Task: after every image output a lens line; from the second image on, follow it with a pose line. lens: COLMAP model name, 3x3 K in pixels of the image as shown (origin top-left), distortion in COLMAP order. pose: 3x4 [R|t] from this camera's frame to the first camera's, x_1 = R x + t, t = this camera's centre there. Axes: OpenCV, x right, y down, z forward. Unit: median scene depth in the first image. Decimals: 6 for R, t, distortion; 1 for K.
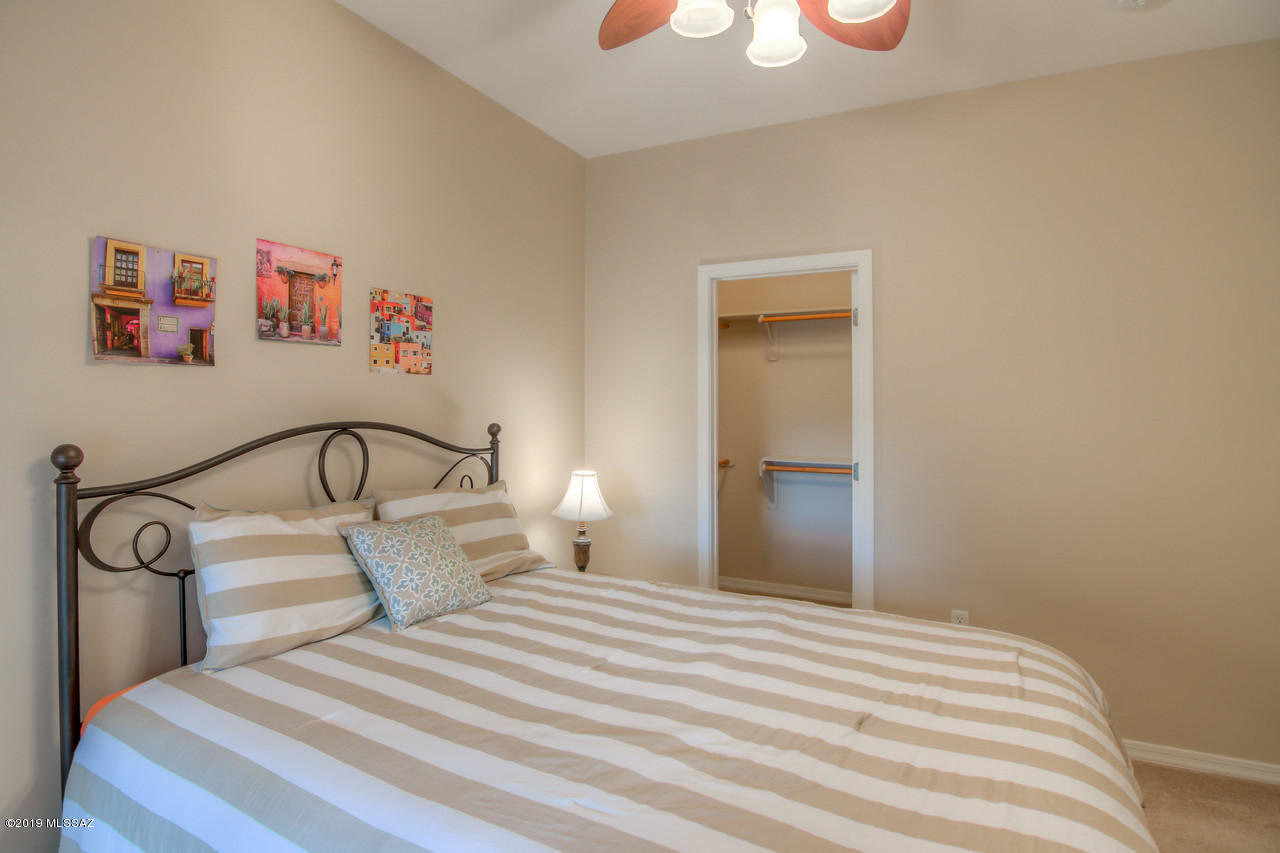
lens RADIAL K [[664.3, 0, 639.8], [0, 664.3, 363.1], [0, 0, 1]] dist [0.001536, -0.013708]
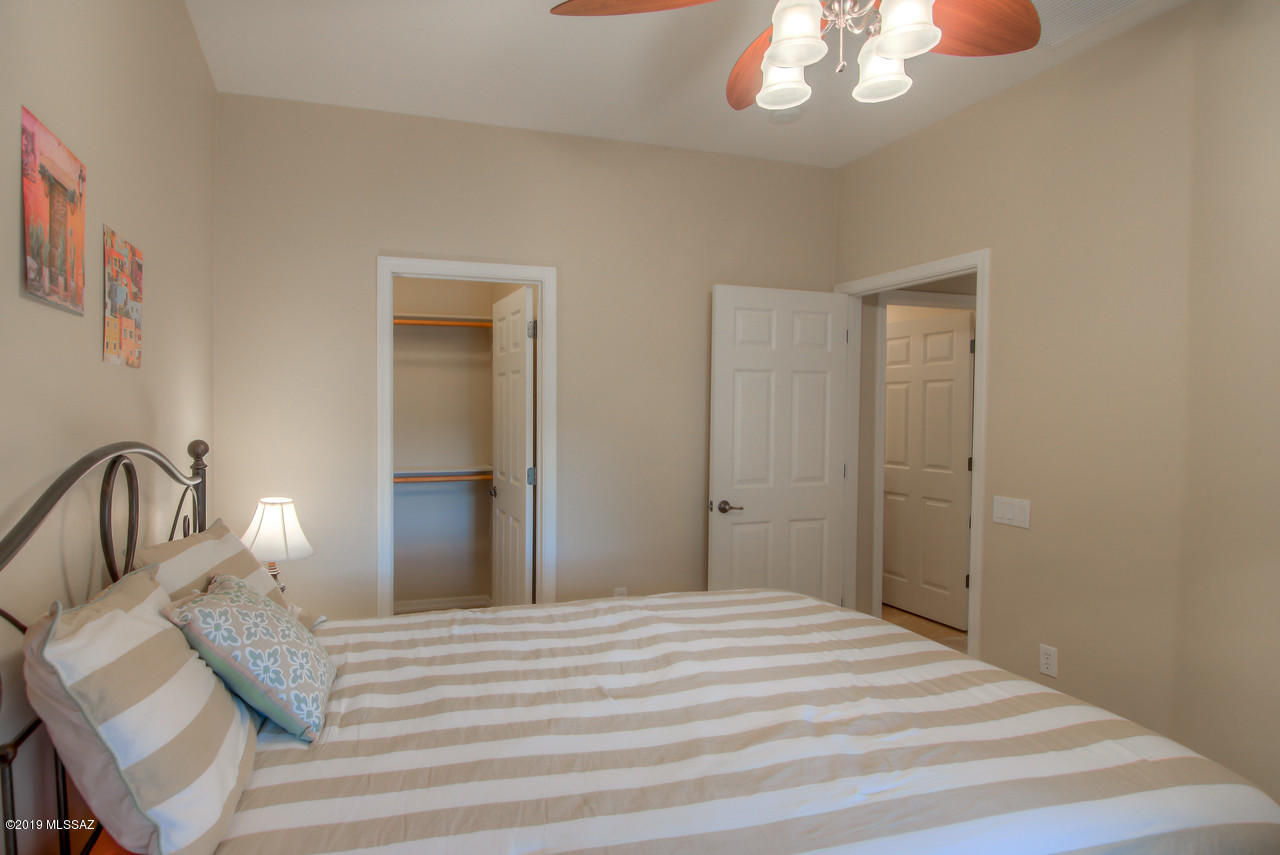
lens RADIAL K [[664.5, 0, 620.3], [0, 664.5, 388.1], [0, 0, 1]] dist [0.000334, -0.016277]
pose [[0.730506, 0.021842, 0.682557, -0.539866], [-0.038875, 0.999198, 0.009631, 0.015514], [-0.681799, -0.033570, 0.730769, 0.257106]]
